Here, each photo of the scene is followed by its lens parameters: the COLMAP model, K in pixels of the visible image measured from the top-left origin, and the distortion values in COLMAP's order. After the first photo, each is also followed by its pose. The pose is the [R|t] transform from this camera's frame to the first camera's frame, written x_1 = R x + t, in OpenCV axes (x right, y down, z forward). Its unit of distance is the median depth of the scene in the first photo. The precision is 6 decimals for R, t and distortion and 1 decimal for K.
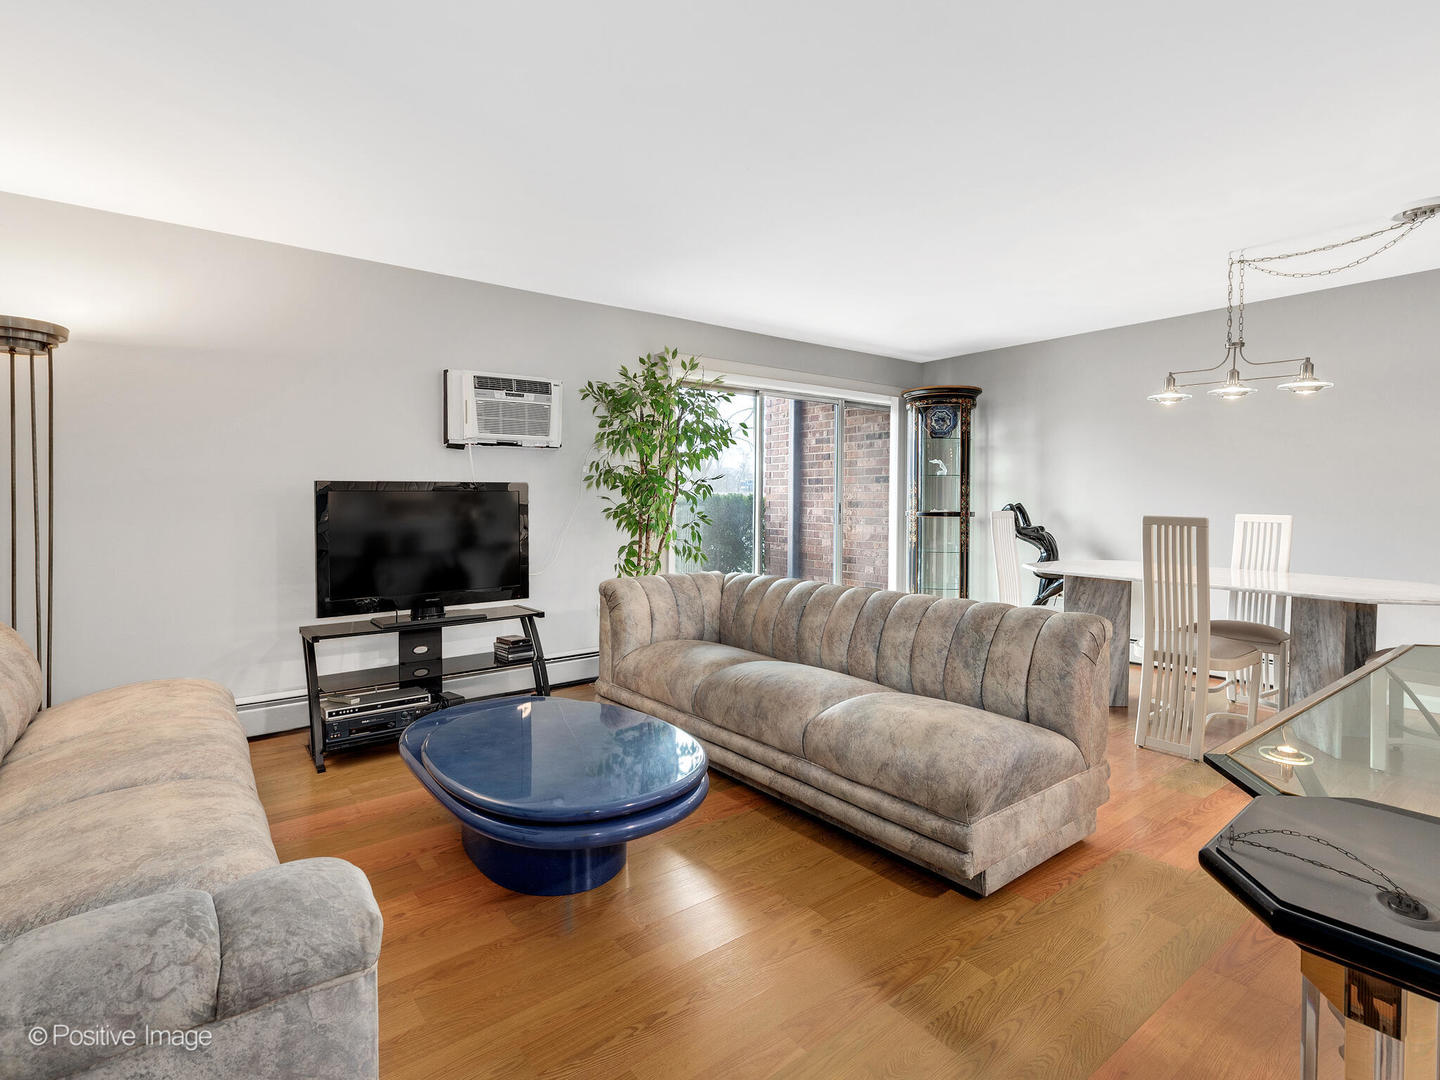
lens RADIAL K [[735.9, 0, 727.7], [0, 735.9, 542.2], [0, 0, 1]] dist [0.000592, 0.000006]
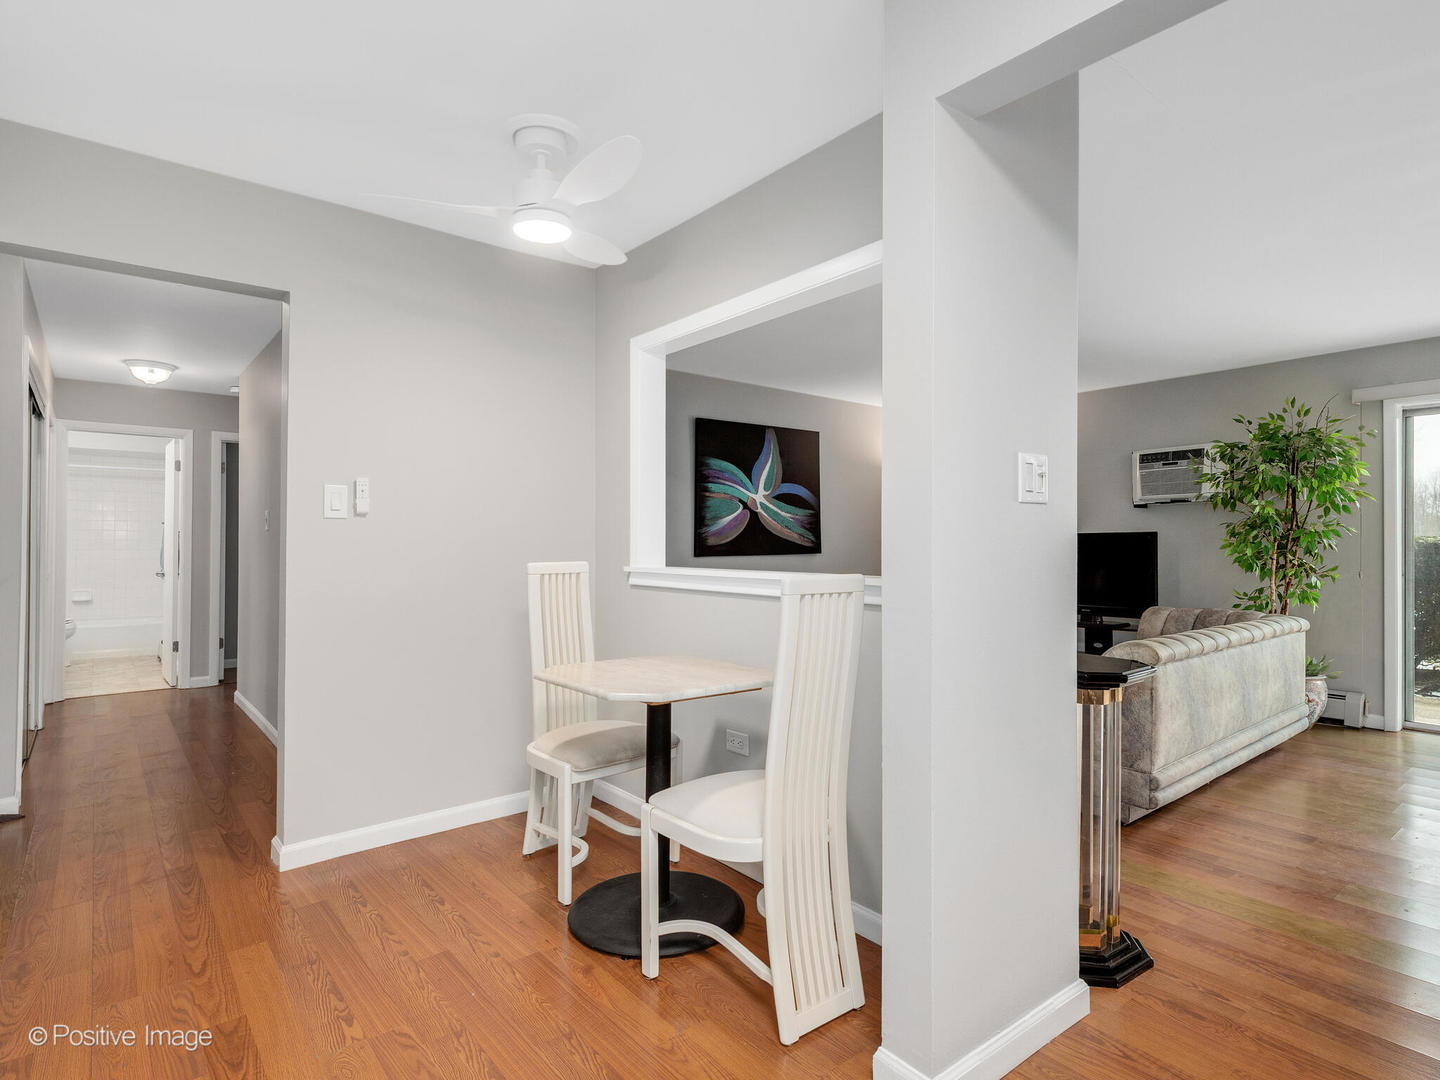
lens RADIAL K [[778.4, 0, 720.5], [0, 778.4, 540.3], [0, 0, 1]] dist [0.000185, 0.000030]
pose [[0.011863, -0.008166, -0.999896, 0.527774], [-0.062468, 0.998007, -0.008891, -0.001646], [0.997976, 0.062567, 0.011330, 0.096442]]
